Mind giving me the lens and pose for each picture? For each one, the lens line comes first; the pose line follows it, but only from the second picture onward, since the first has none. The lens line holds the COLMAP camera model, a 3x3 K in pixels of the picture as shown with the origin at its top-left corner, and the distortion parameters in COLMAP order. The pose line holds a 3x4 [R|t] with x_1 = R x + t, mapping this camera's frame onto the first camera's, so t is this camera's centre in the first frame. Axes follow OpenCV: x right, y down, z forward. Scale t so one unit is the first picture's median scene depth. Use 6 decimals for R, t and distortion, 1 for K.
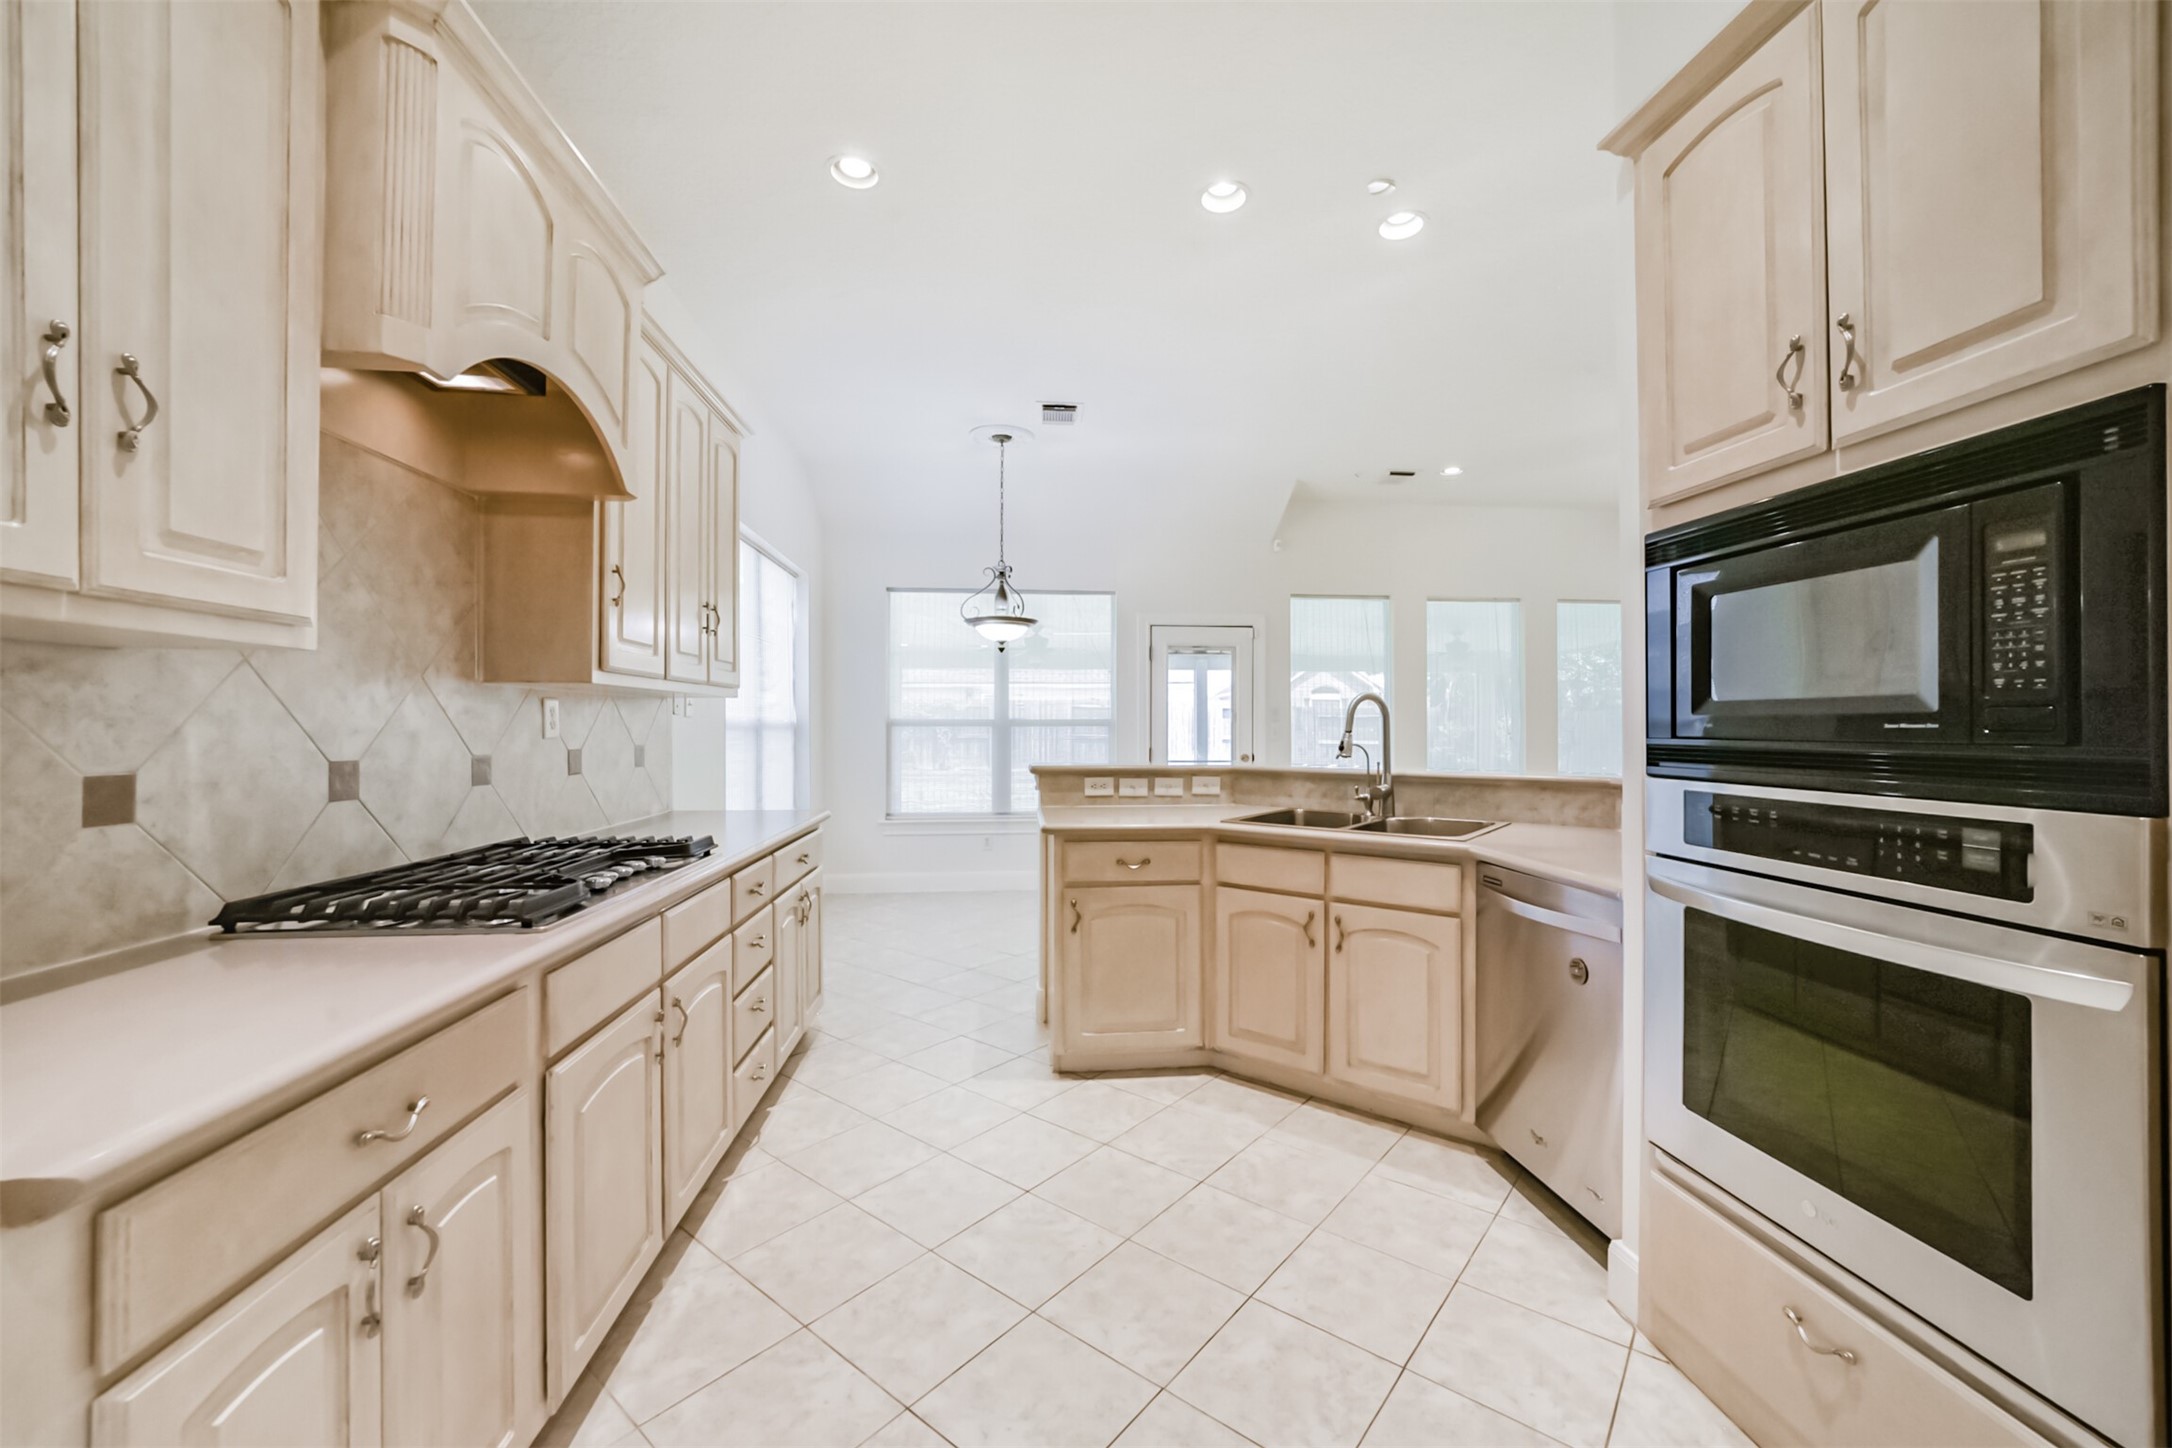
lens RADIAL K [[814.4, 0, 1068.2], [0, 814.4, 725.3], [0, 0, 1]] dist [-0.020462, 0.000274]
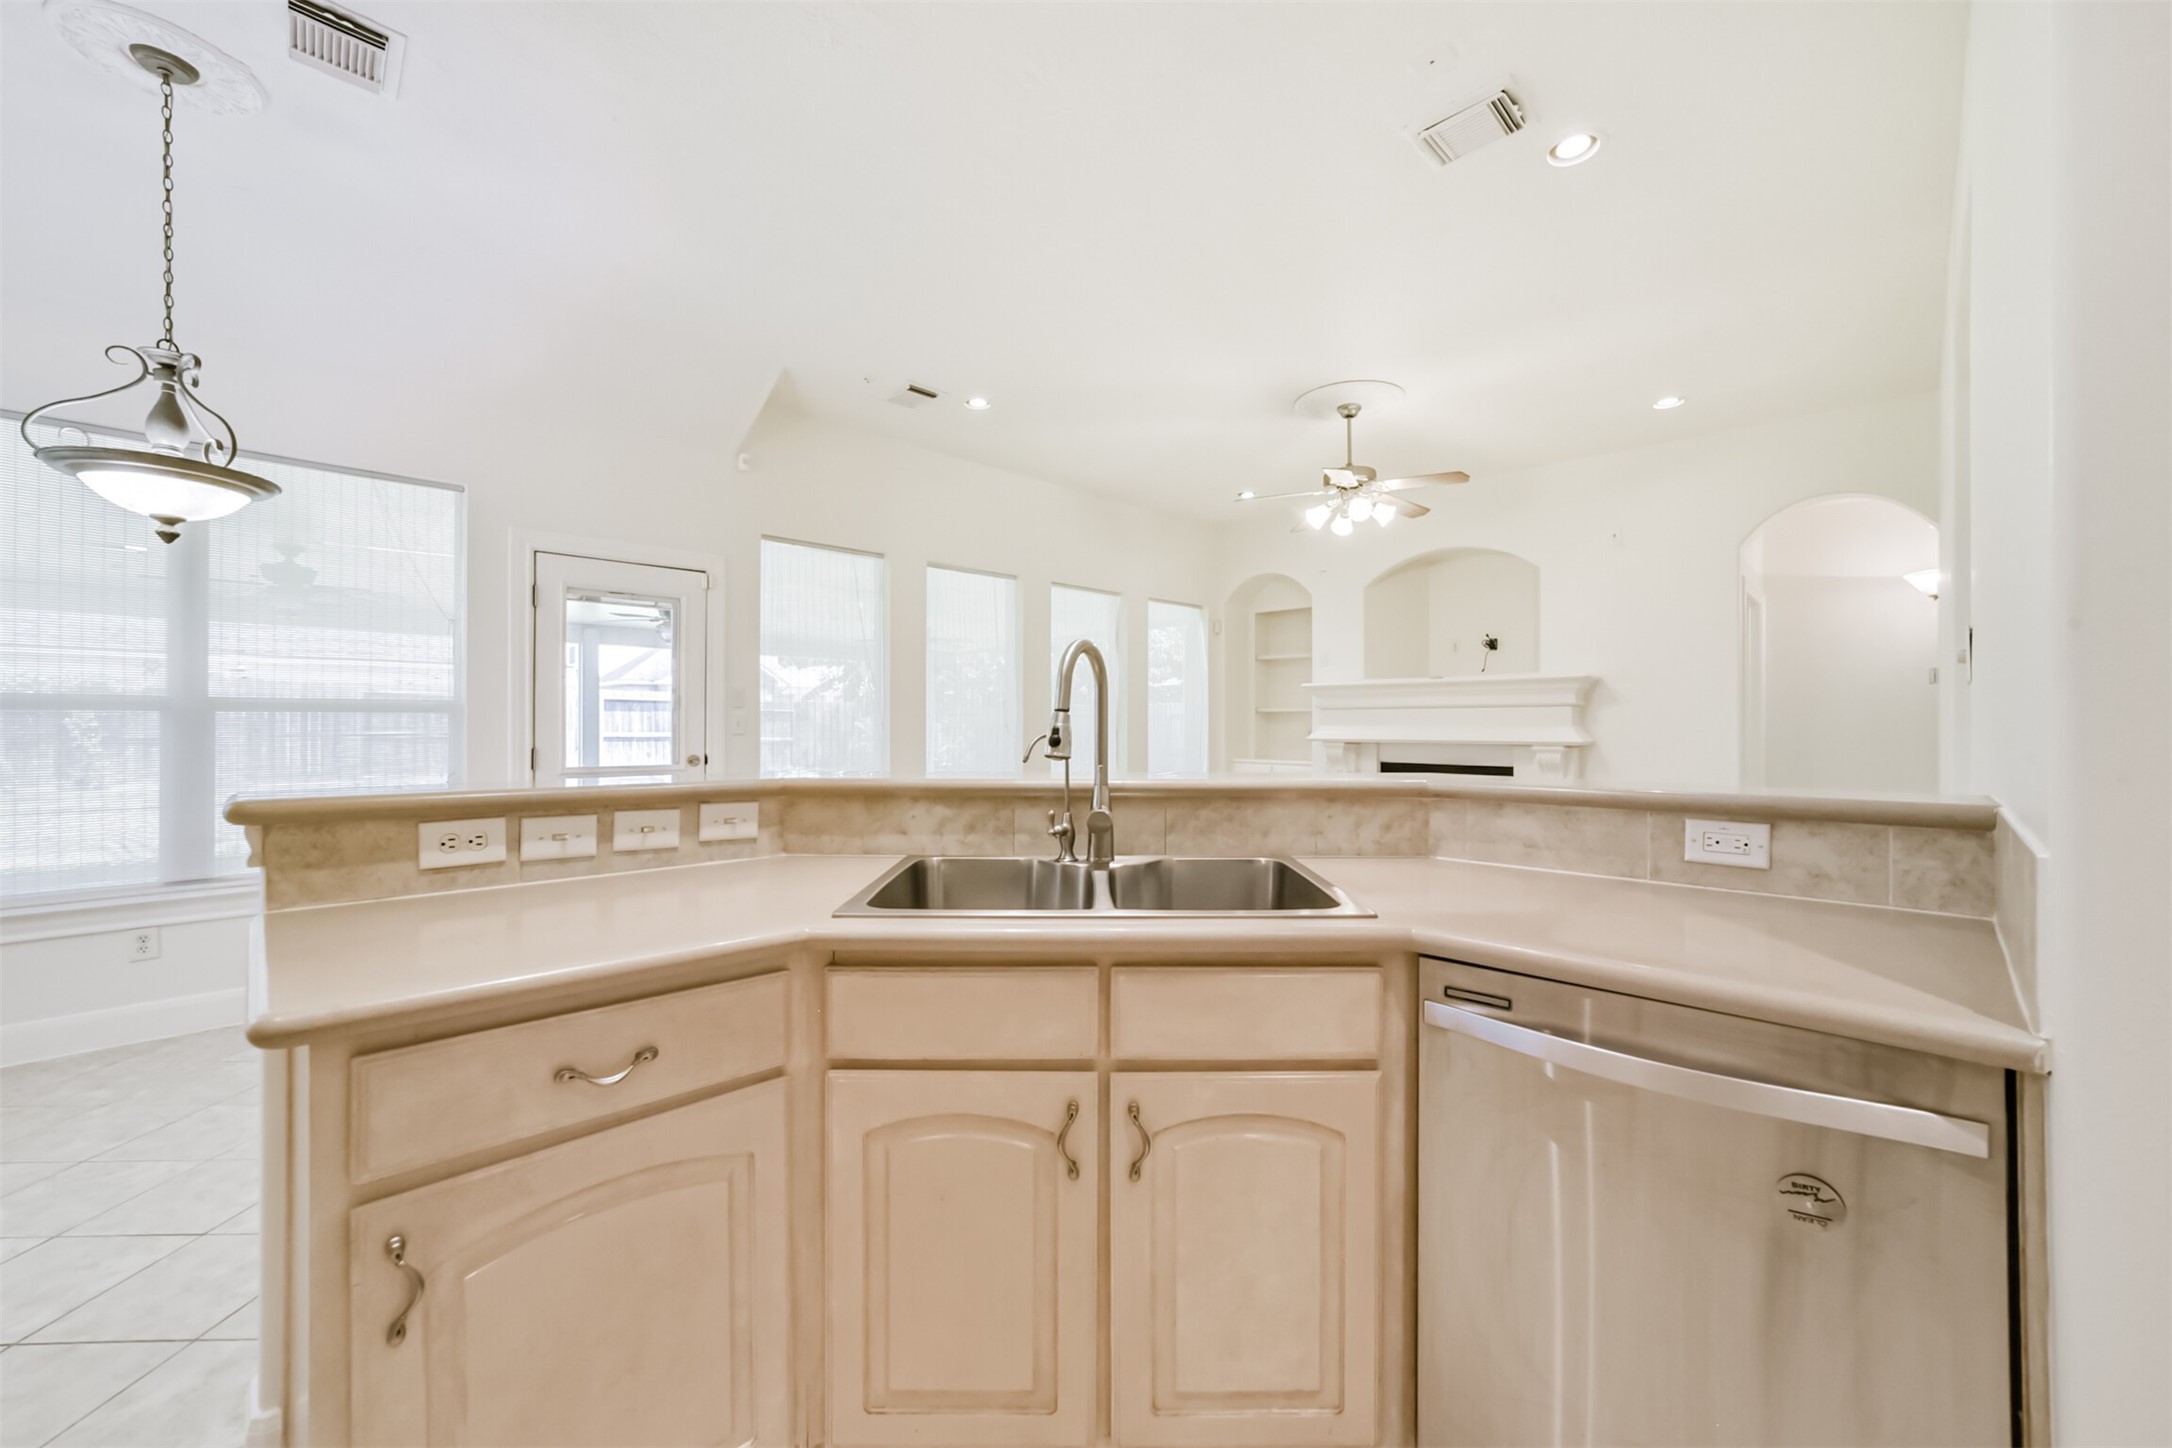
lens RADIAL K [[850.8, 0, 1089.2], [0, 850.8, 722.7], [0, 0, 1]] dist [-0.023824, 0.011439]
pose [[0.753542, 0.003284, 0.657392, -0.005115], [-0.003801, 0.999993, -0.000639, 0.016163], [-0.657389, -0.002017, 0.753549, 0.568567]]
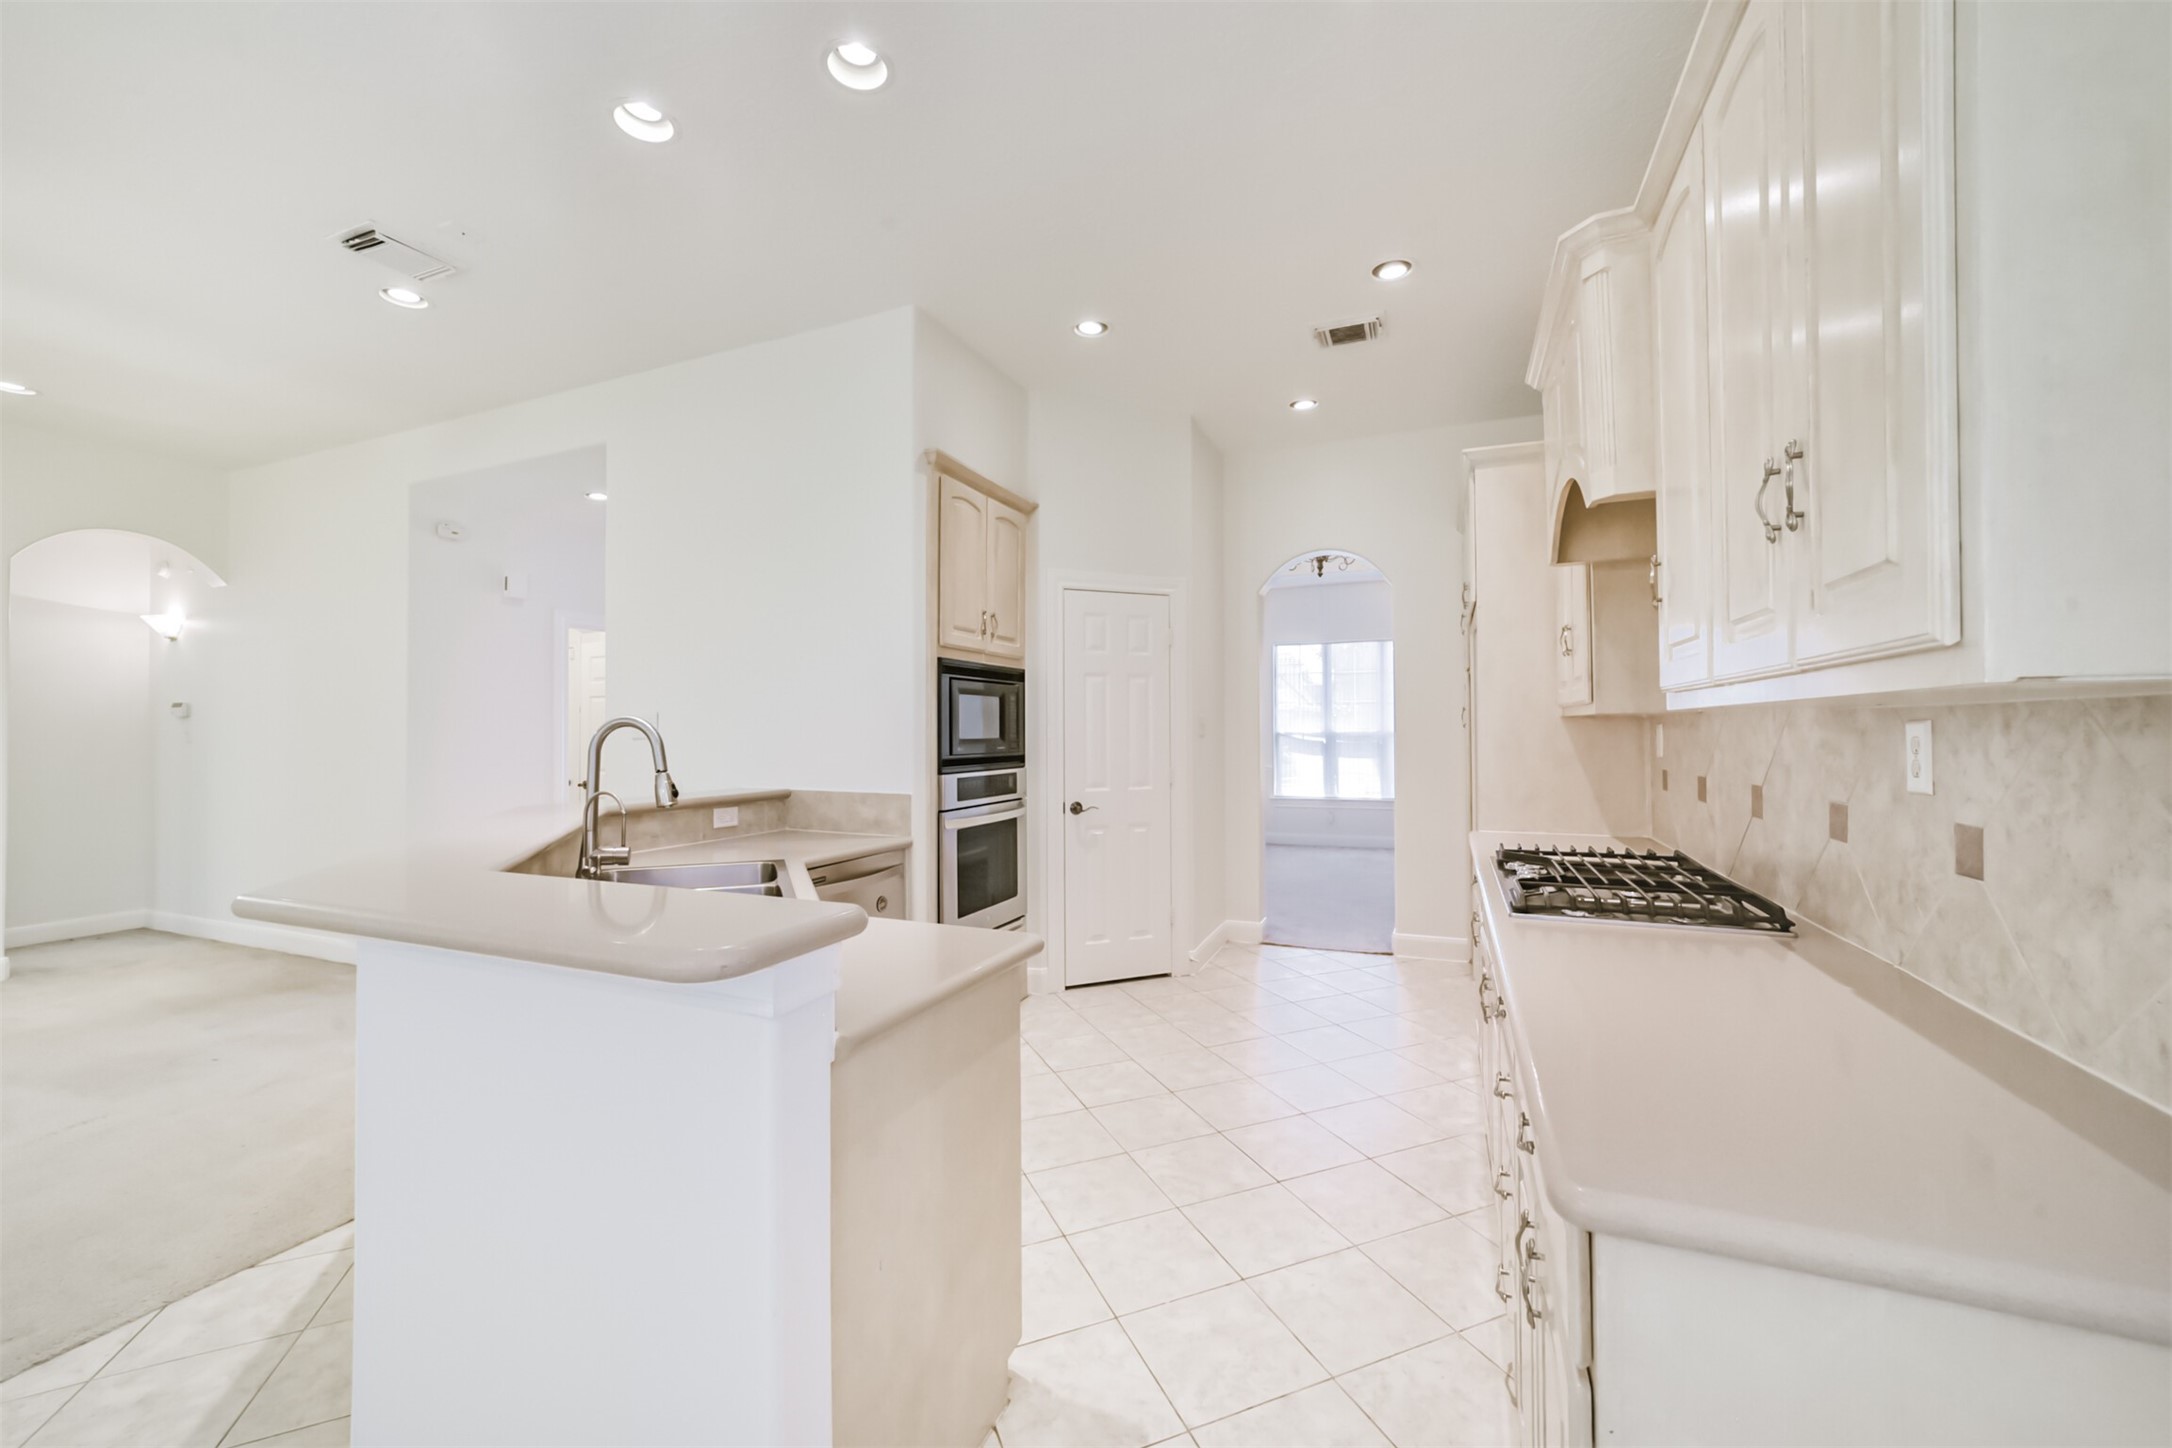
lens RADIAL K [[850.8, 0, 1089.2], [0, 850.8, 722.7], [0, 0, 1]] dist [-0.023824, 0.011439]
pose [[-0.886835, 0.010091, 0.461975, -0.337338], [0.006886, 0.999939, -0.008624, -0.026536], [-0.462034, -0.004467, -0.886851, 1.490223]]
